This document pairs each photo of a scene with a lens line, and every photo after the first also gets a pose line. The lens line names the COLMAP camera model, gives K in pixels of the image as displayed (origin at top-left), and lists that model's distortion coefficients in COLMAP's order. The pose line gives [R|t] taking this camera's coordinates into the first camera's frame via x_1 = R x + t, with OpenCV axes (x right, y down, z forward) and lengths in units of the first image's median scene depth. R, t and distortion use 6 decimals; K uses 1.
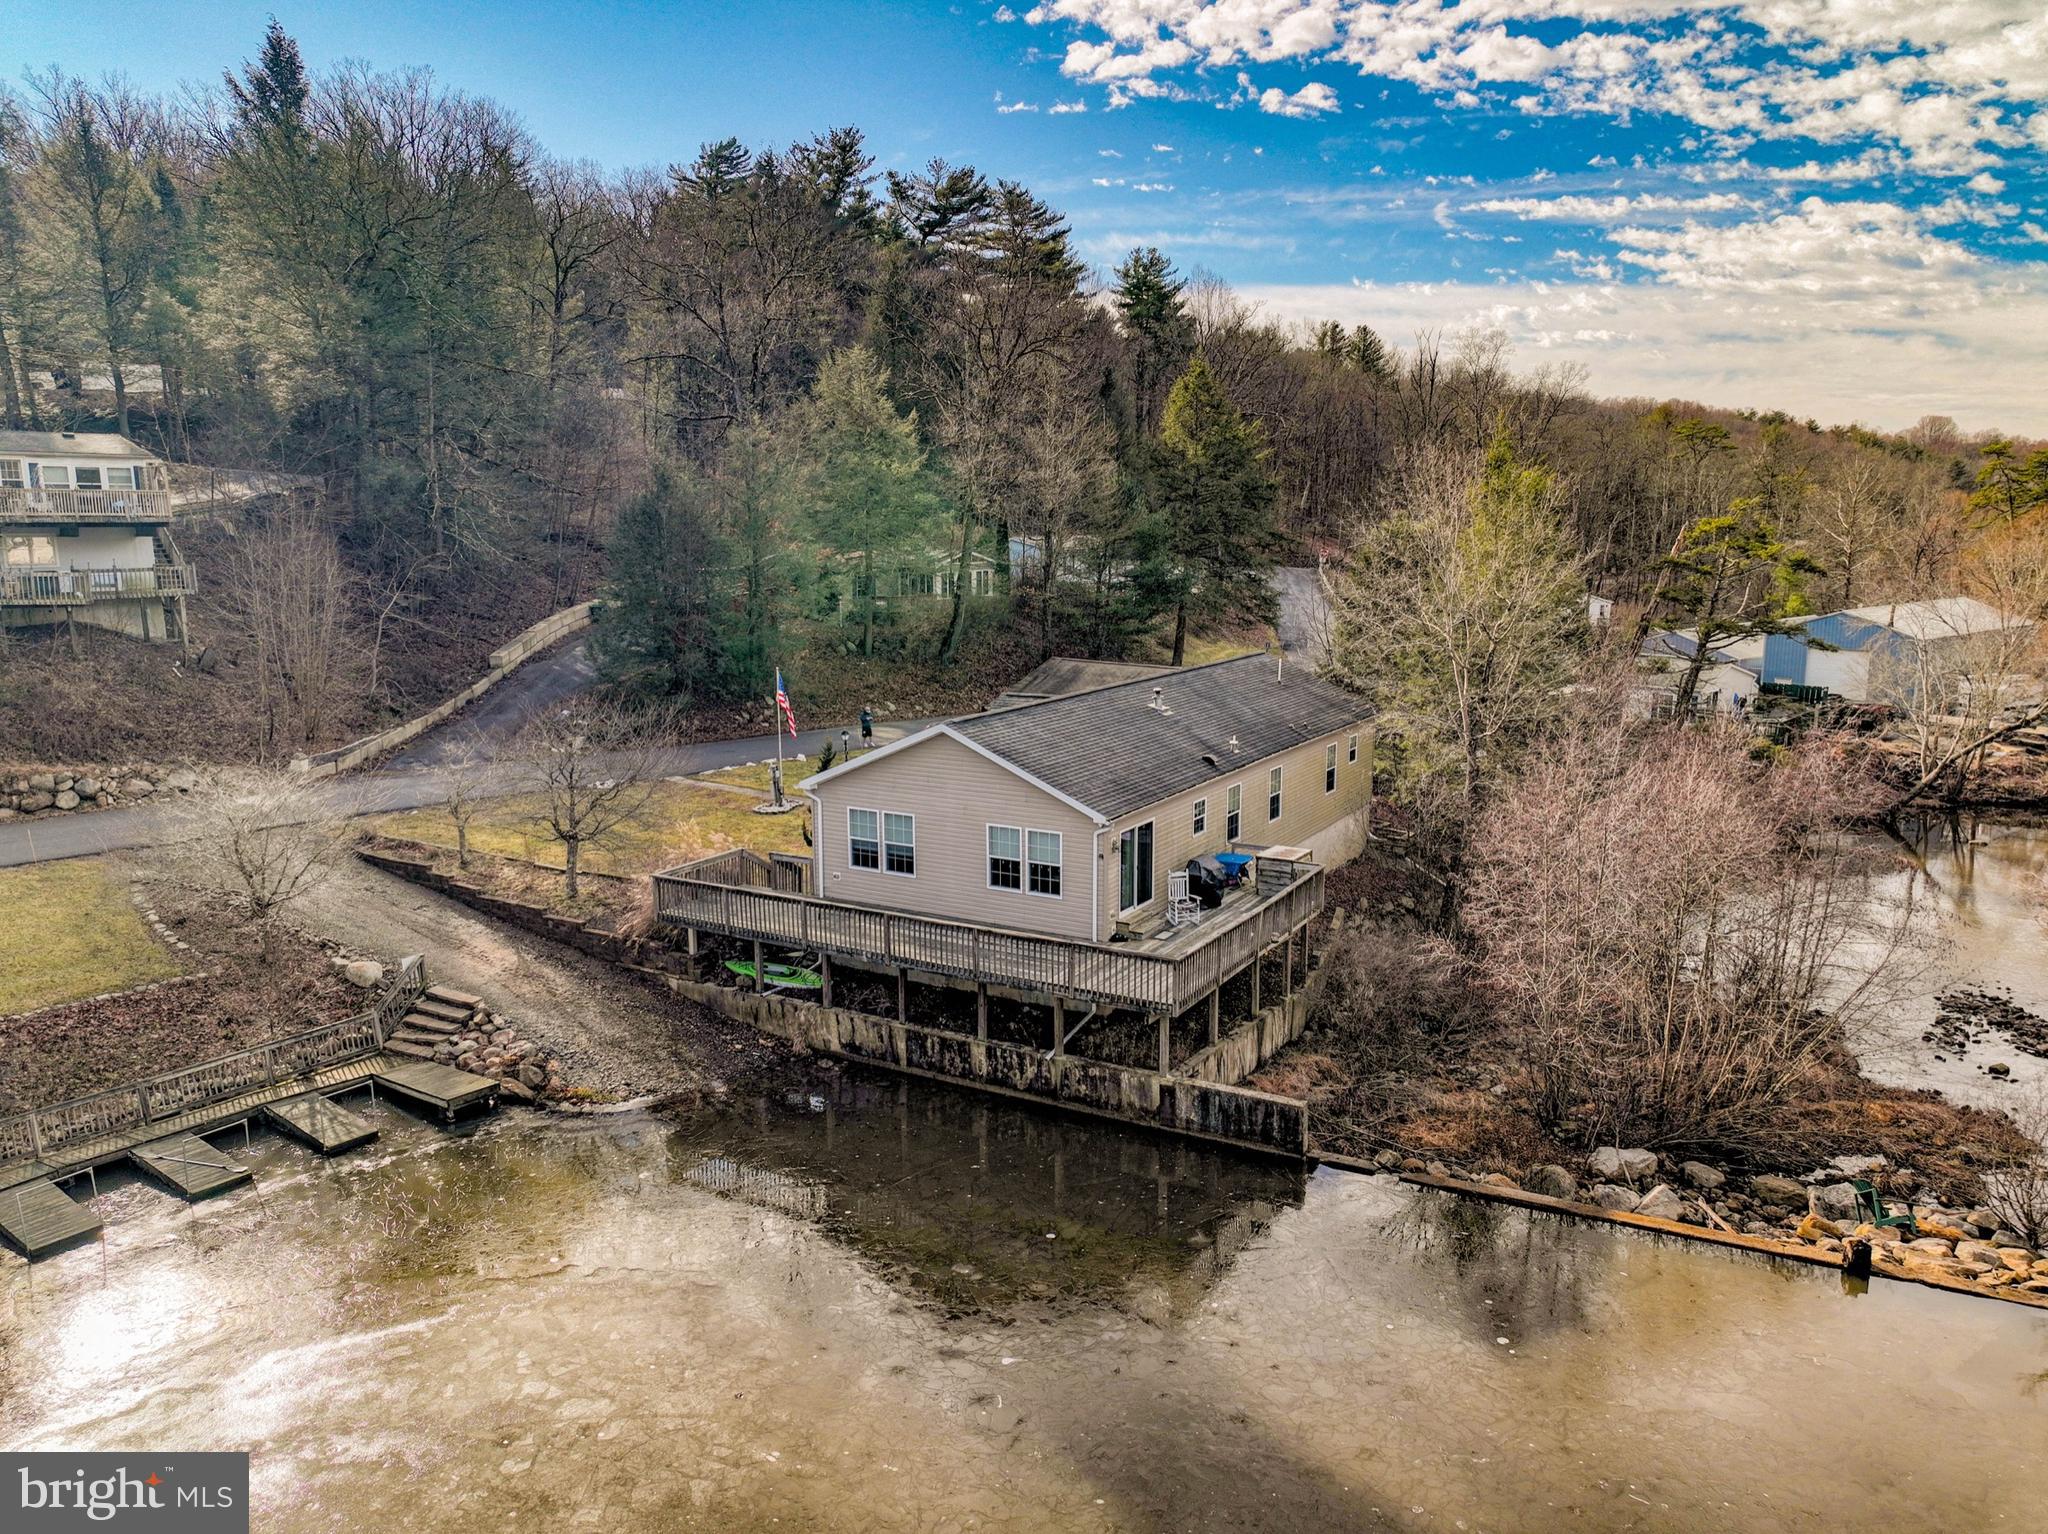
lens RADIAL K [[1424.0, 0, 1026.2], [0, 1424.0, 781.5], [0, 0, 1]] dist [-0.007454, 0.017109]
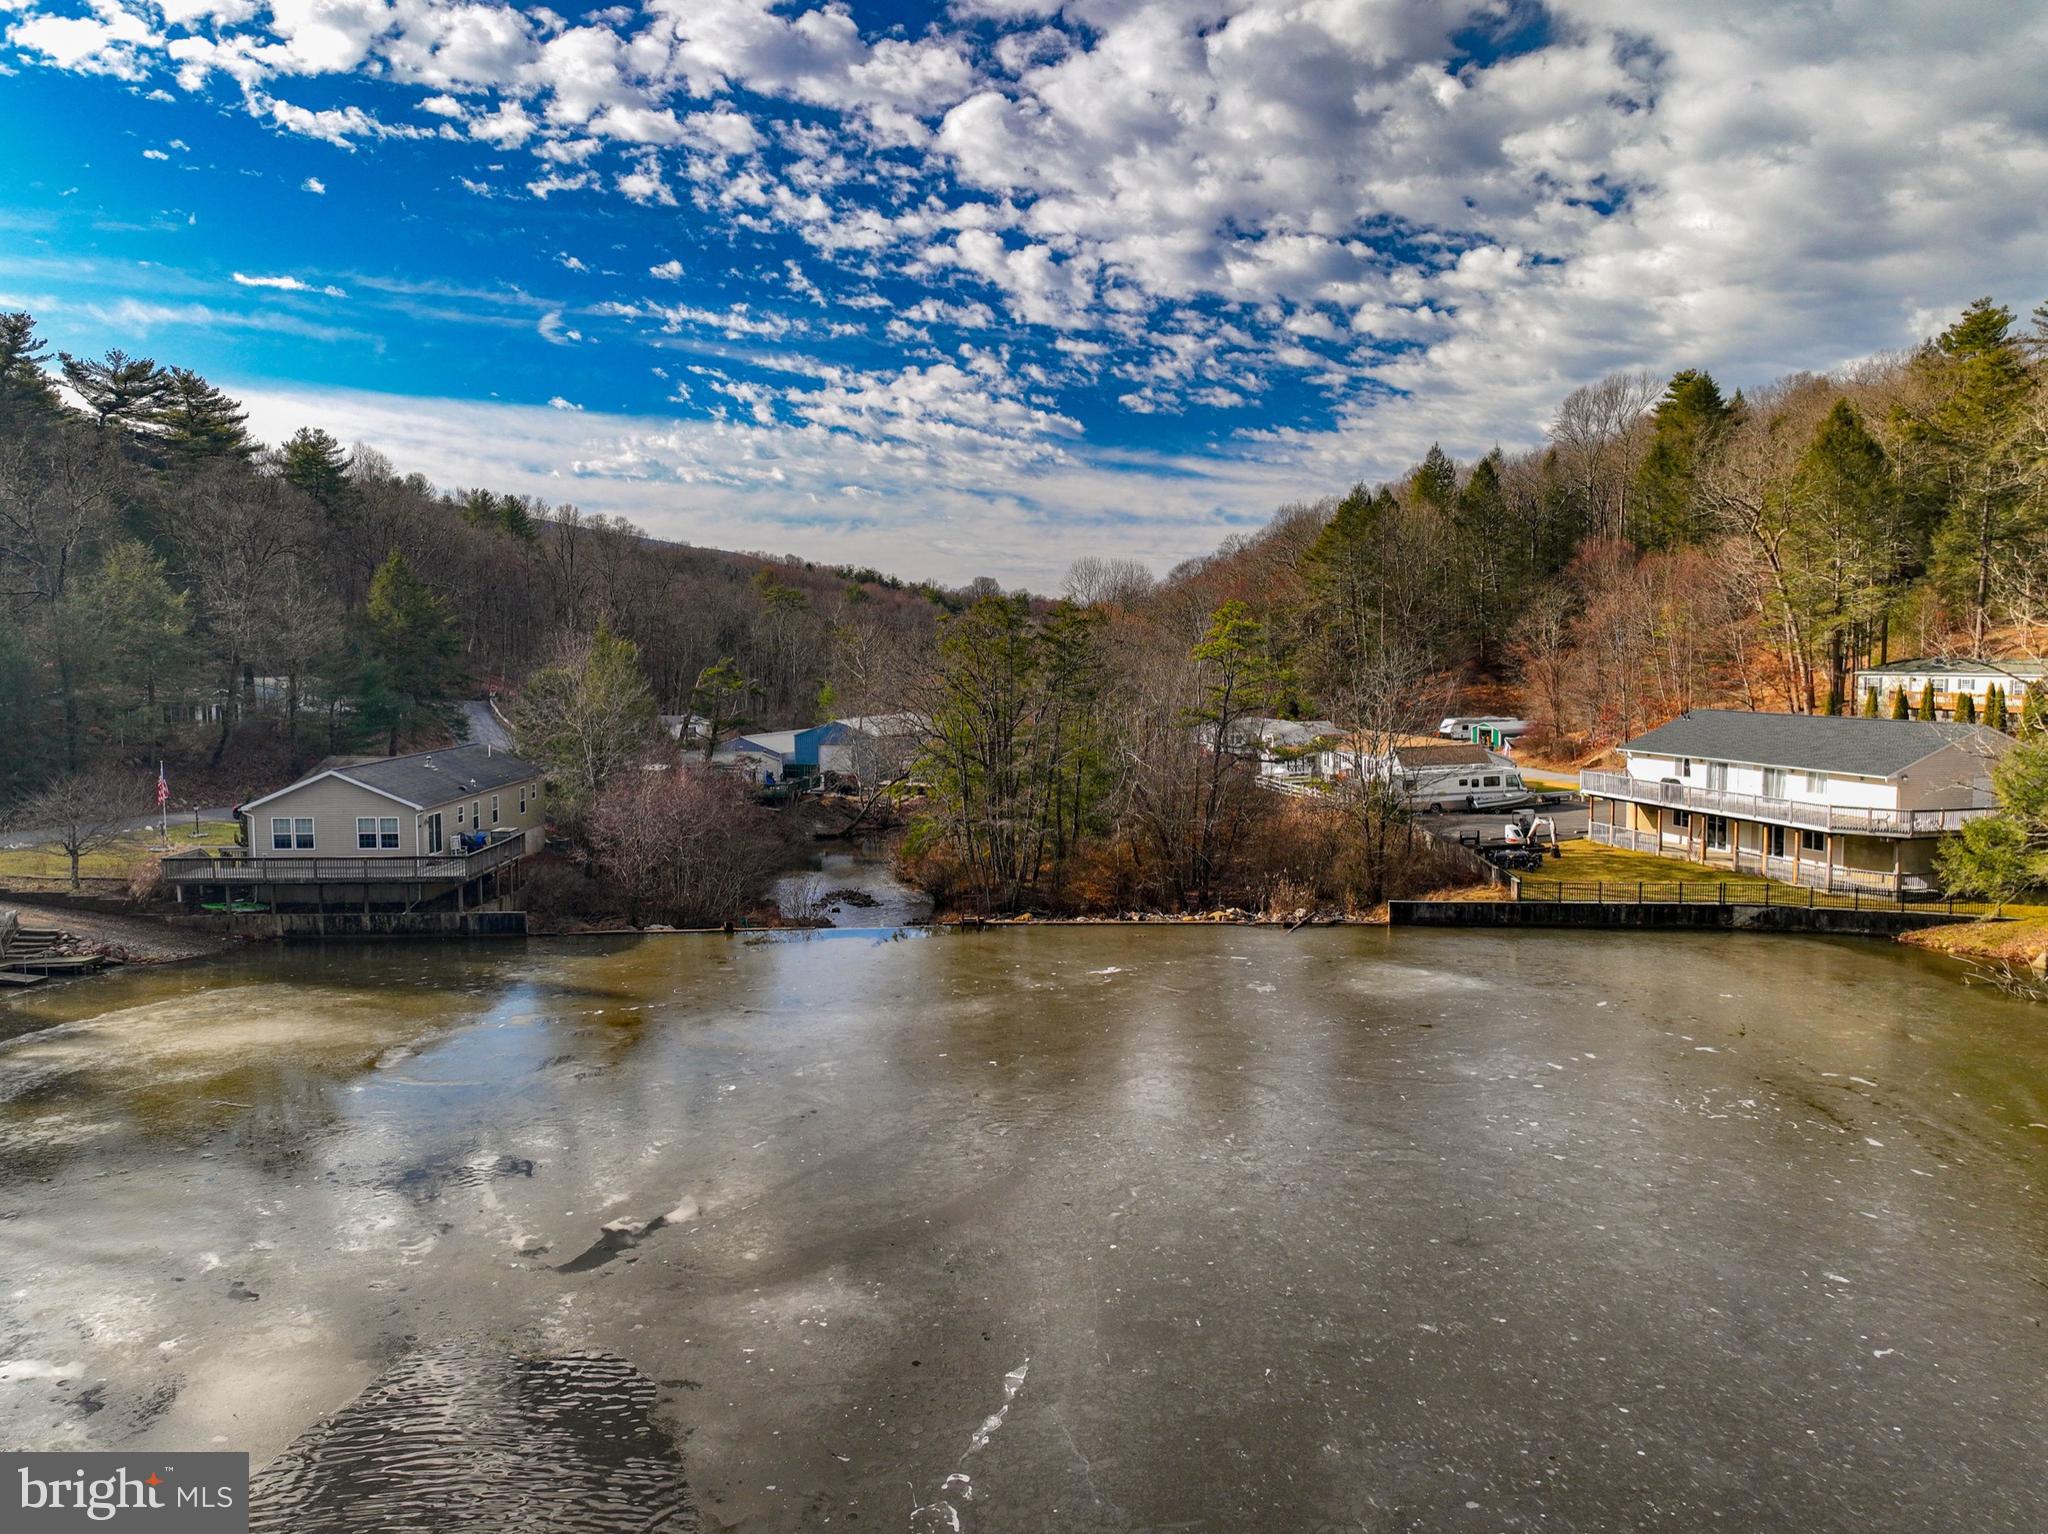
lens RADIAL K [[1424.0, 0, 1026.2], [0, 1424.0, 781.5], [0, 0, 1]] dist [-0.007454, 0.017109]
pose [[0.841868, -0.044929, 0.537810, -0.230065], [0.095304, 0.993244, -0.066208, 0.149807], [-0.531201, 0.106994, 0.840463, -0.914687]]
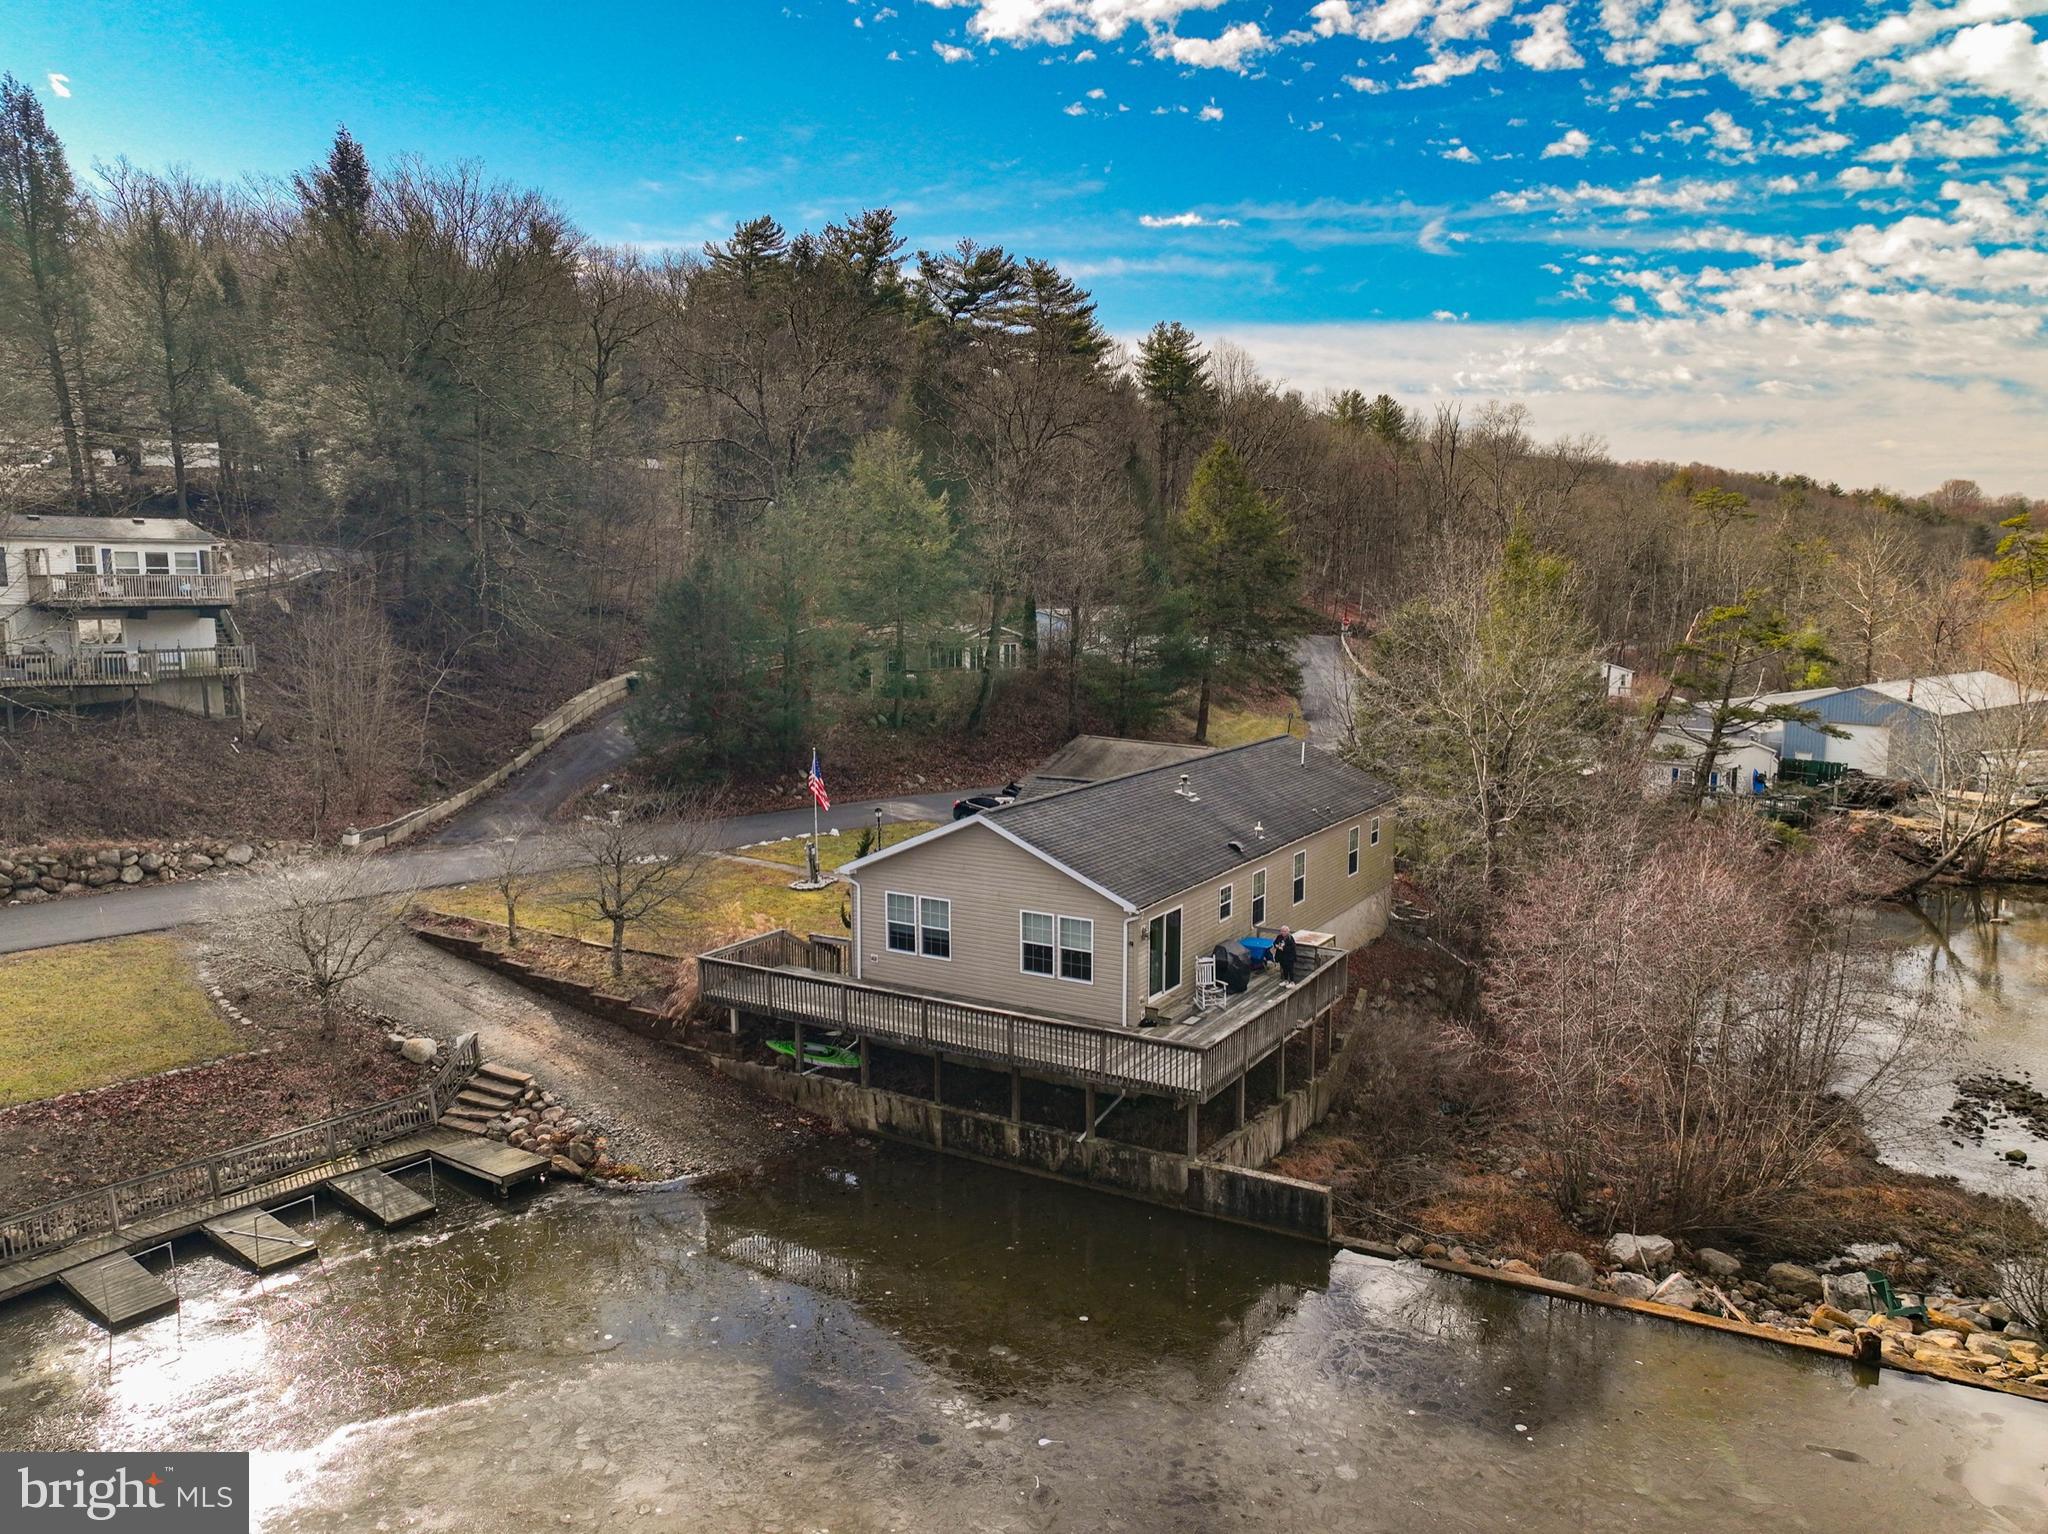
lens RADIAL K [[1424.0, 0, 1026.2], [0, 1424.0, 781.5], [0, 0, 1]] dist [-0.007454, 0.017109]
pose [[0.999868, 0.004812, -0.015514, -0.005635], [-0.005434, 0.999173, -0.040299, -0.016054], [0.015307, 0.040378, 0.999067, -0.028642]]
